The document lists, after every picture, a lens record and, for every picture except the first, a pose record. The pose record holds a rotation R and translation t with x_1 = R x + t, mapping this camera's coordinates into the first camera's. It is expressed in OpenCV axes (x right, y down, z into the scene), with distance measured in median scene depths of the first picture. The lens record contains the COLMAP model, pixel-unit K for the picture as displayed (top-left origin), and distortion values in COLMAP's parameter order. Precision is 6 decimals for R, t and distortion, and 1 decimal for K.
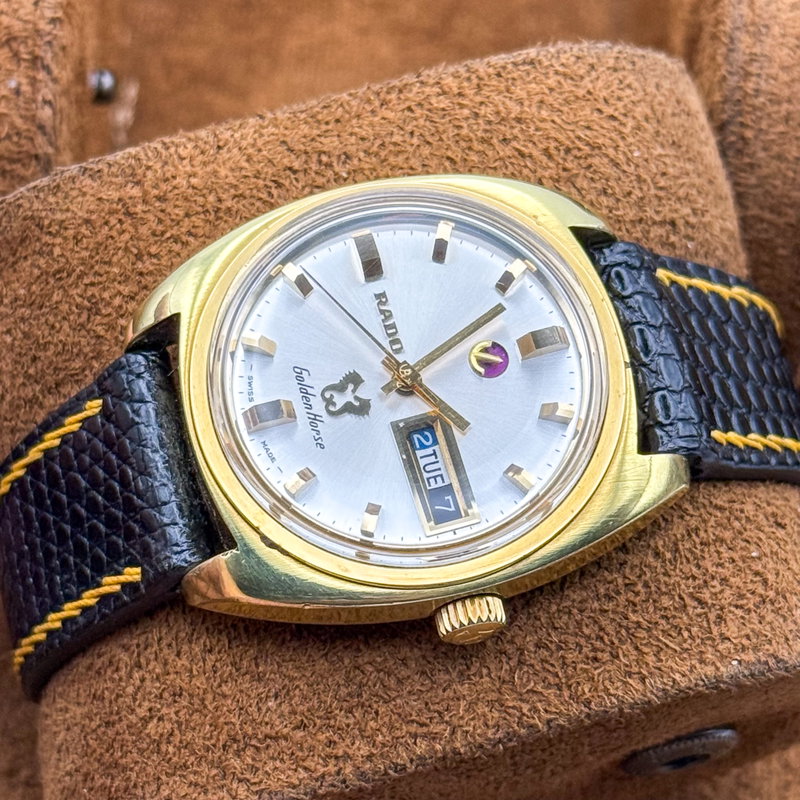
lens RADIAL K [[2732.4, 0, 474.3], [0, 2732.4, 427.4], [0, 0, 1]] dist [-0.155986, -15.027555]
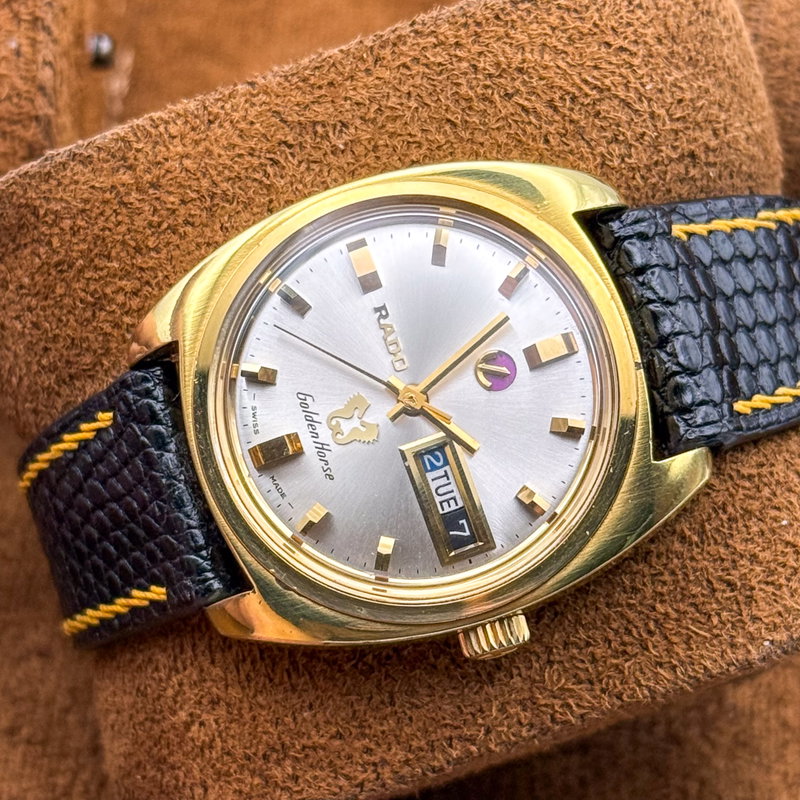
lens RADIAL K [[2732.4, 0, 474.3], [0, 2732.4, 427.4], [0, 0, 1]] dist [-0.155986, -15.027555]
pose [[0.994808, -0.055265, -0.085454, 0.076977], [0.076959, 0.957962, 0.276381, -0.265643], [0.066587, -0.281522, 0.957242, 0.062690]]
